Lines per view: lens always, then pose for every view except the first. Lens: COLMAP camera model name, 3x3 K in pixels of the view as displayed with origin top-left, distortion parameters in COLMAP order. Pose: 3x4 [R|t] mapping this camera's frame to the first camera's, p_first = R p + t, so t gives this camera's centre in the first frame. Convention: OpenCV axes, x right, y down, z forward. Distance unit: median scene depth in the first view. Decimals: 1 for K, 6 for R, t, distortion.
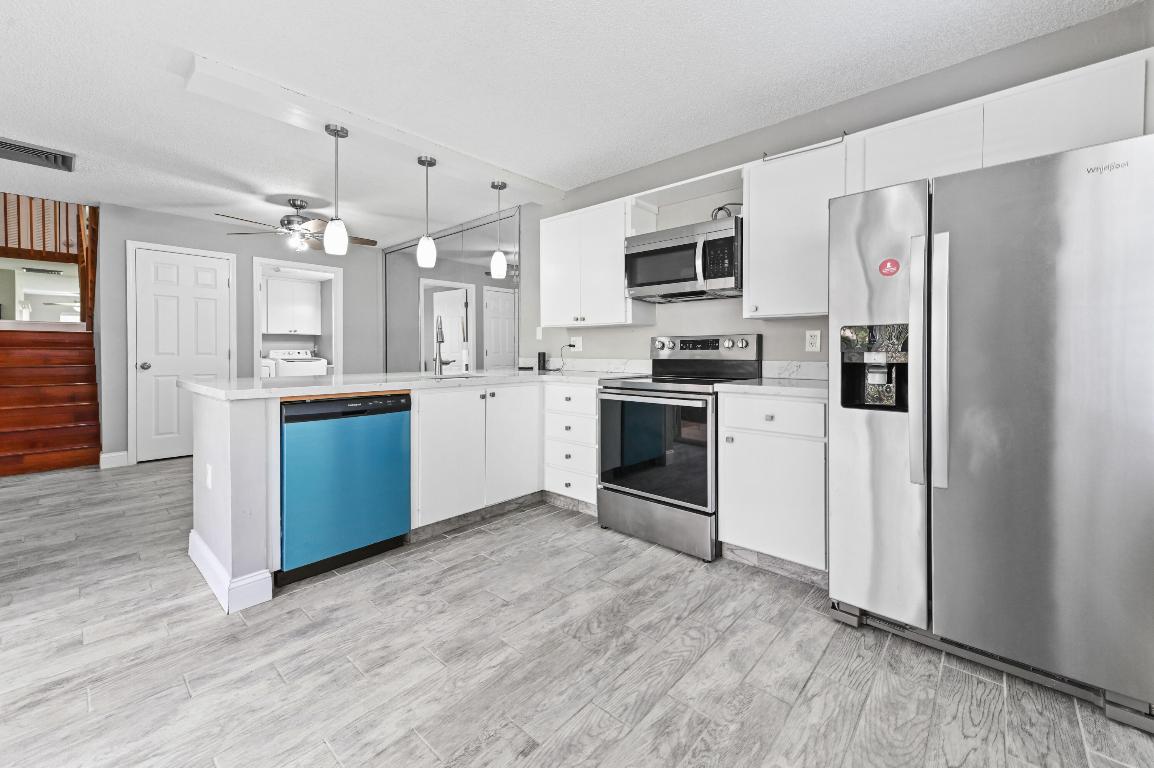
lens RADIAL K [[456.0, 0, 572.3], [0, 456.0, 353.6], [0, 0, 1]] dist [0.016302, -0.000586]
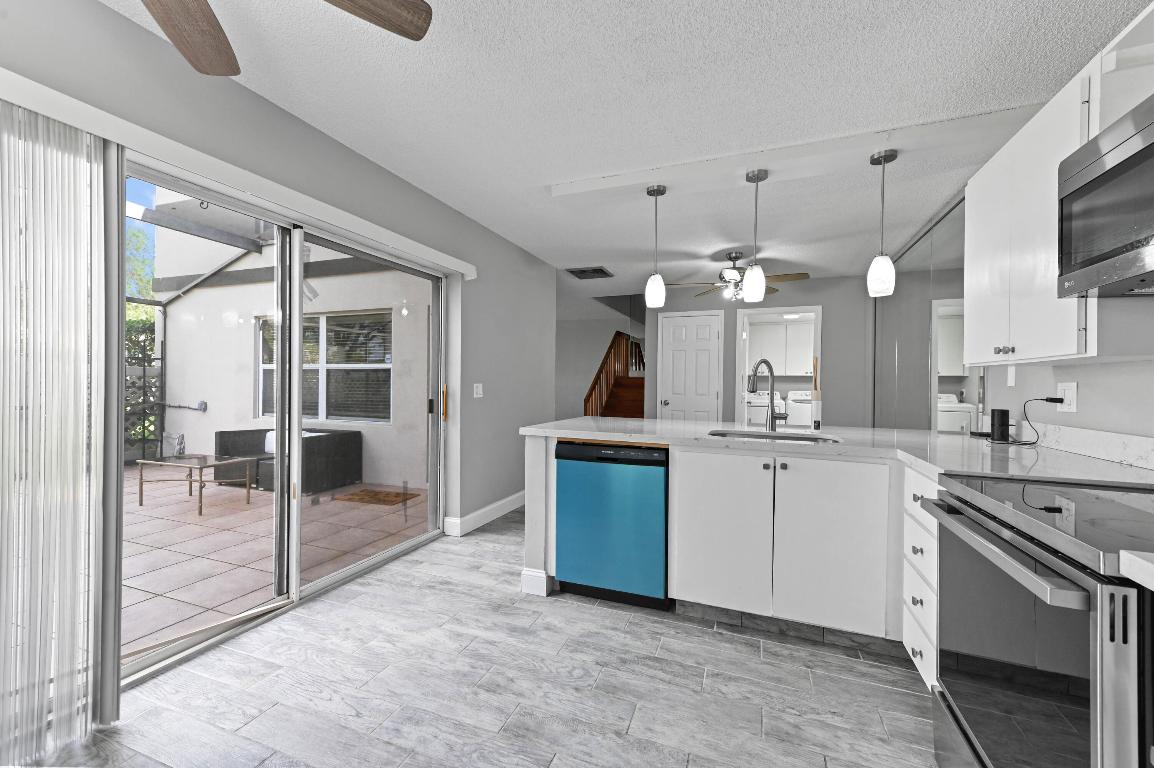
lens RADIAL K [[456.0, 0, 586.6], [0, 456.0, 384.9], [0, 0, 1]] dist [0.016302, -0.000586]
pose [[0.371446, 0.005766, -0.928437, 0.476043], [-0.017032, 0.999855, -0.000604, -0.041374], [0.928298, 0.016037, 0.371490, 0.546184]]
